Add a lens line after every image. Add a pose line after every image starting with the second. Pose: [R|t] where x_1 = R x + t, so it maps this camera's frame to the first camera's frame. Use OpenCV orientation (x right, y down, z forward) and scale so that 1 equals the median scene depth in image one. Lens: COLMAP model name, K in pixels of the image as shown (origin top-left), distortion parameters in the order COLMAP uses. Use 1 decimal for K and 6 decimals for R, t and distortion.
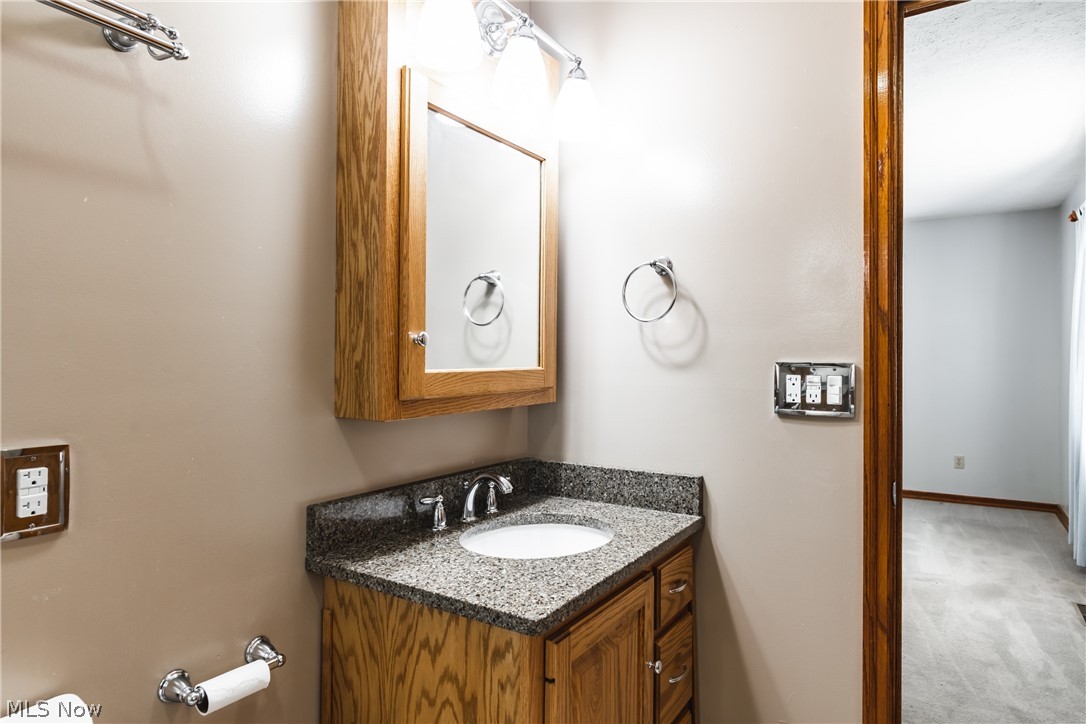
lens RADIAL K [[622.8, 0, 547.0], [0, 622.8, 358.3], [0, 0, 1]] dist [0.002808, -0.010232]
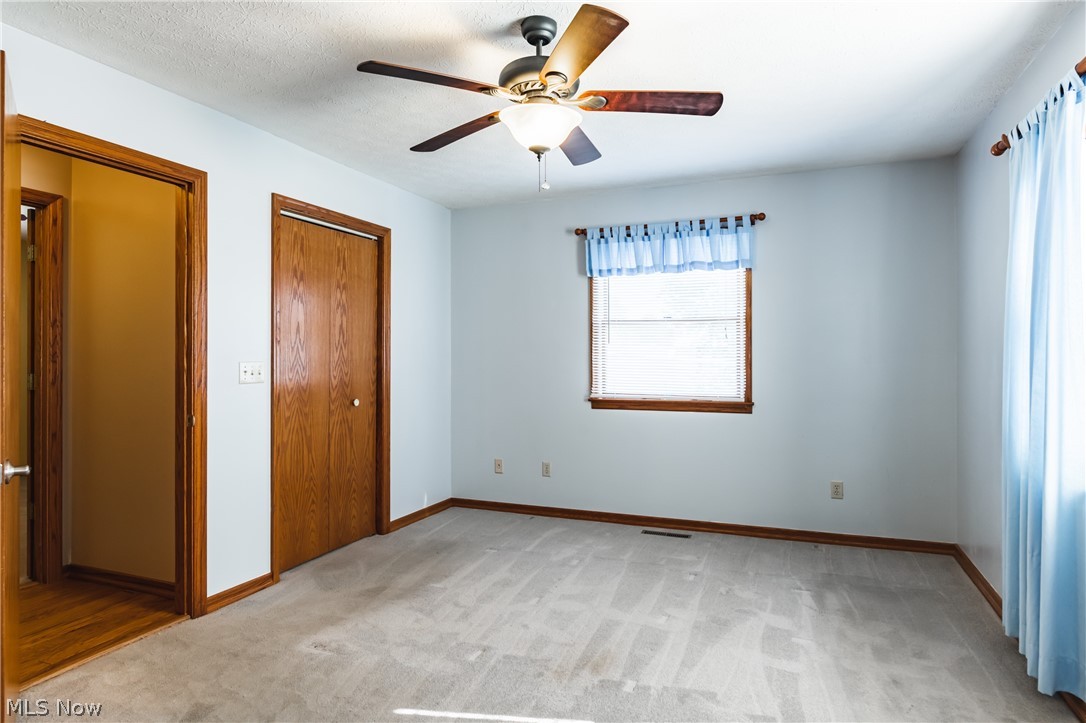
lens RADIAL K [[622.8, 0, 547.0], [0, 622.8, 357.8], [0, 0, 1]] dist [0.002808, -0.010232]
pose [[0.981798, -0.007297, 0.189789, 0.224519], [0.005845, 0.999949, 0.008213, -0.003496], [-0.189839, -0.006954, 0.981791, 0.419704]]
